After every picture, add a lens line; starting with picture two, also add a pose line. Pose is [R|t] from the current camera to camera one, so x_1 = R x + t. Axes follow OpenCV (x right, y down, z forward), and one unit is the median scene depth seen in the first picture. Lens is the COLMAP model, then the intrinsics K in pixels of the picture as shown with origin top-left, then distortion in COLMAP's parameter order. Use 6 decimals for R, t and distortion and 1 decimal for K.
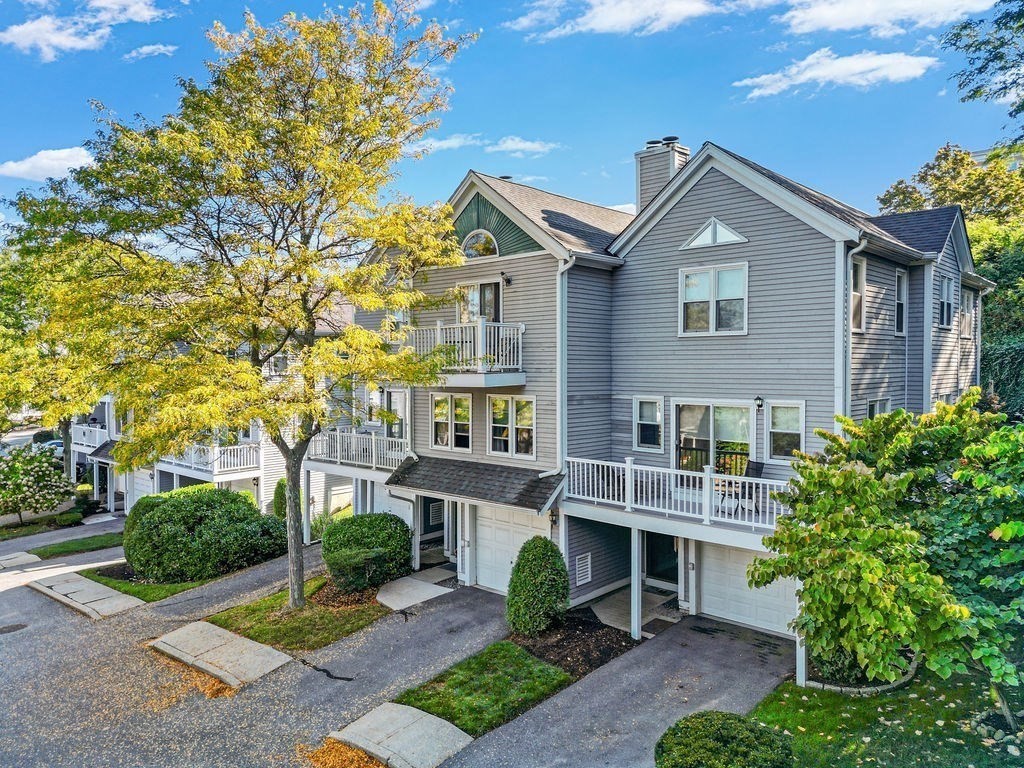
lens RADIAL K [[723.7, 0, 514.5], [0, 723.7, 372.3], [0, 0, 1]] dist [0.053189, -0.040769]
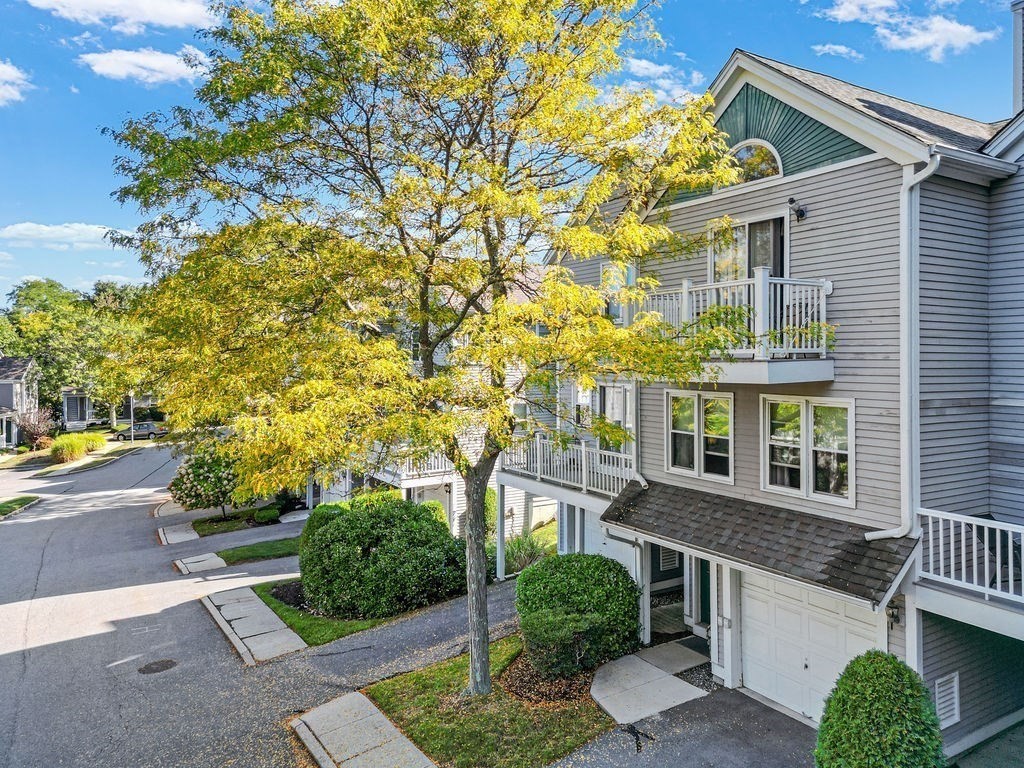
lens RADIAL K [[723.7, 0, 517.2], [0, 723.7, 360.7], [0, 0, 1]] dist [0.053189, -0.040769]
pose [[0.962082, 0.001416, -0.272757, -0.071119], [-0.002267, 0.999994, -0.002802, 0.002898], [0.272751, 0.003314, 0.962079, 0.329213]]
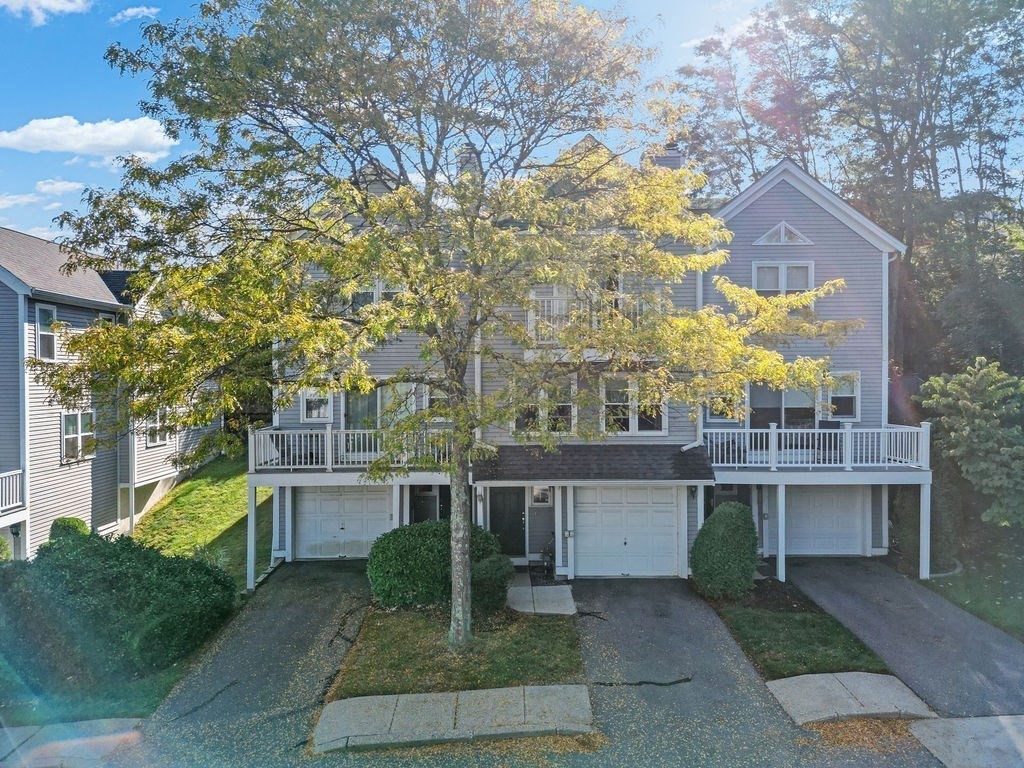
lens RADIAL K [[723.7, 0, 511.6], [0, 723.7, 375.5], [0, 0, 1]] dist [0.053189, -0.040769]
pose [[0.733222, -0.004628, 0.679973, -0.787078], [0.010106, 0.999941, -0.004092, 0.037861], [-0.679914, 0.009872, 0.733226, 0.383916]]
